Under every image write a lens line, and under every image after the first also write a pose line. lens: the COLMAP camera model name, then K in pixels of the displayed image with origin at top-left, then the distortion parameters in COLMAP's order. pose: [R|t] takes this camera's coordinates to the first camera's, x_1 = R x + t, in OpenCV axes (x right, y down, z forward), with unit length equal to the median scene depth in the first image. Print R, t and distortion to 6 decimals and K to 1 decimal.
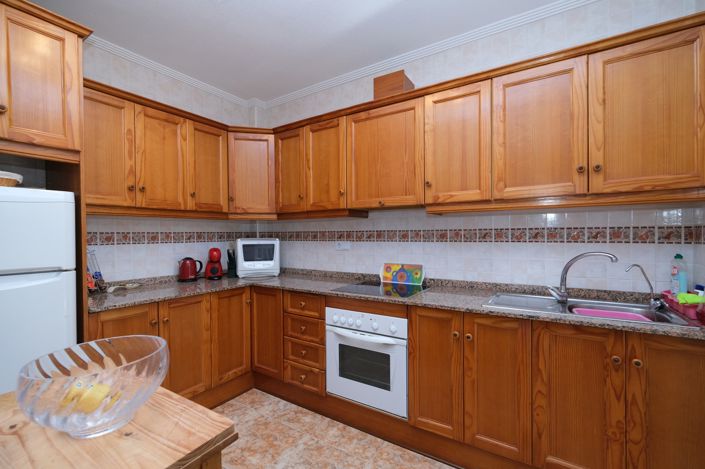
lens RADIAL K [[307.1, 0, 352.1], [0, 307.1, 236.0], [0, 0, 1]] dist [-0.004501, 0.000792]
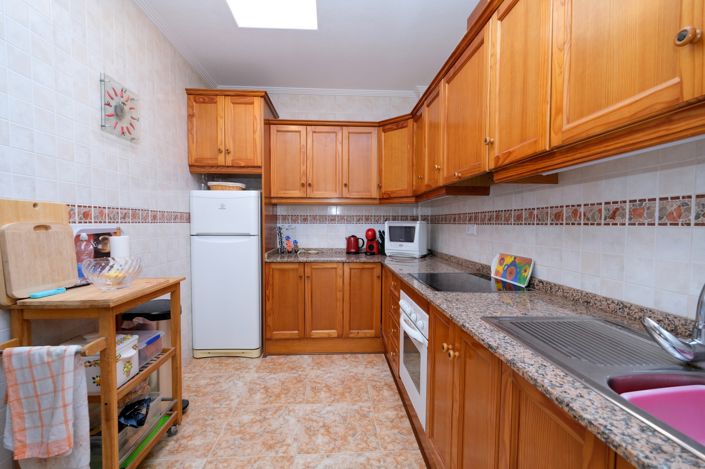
lens RADIAL K [[307.1, 0, 351.2], [0, 307.1, 234.9], [0, 0, 1]] dist [-0.004501, 0.000792]
pose [[0.586773, 0.040984, -0.808713, 0.520233], [-0.013326, 0.999072, 0.040962, 0.017576], [0.809641, -0.013259, 0.586775, 0.259581]]
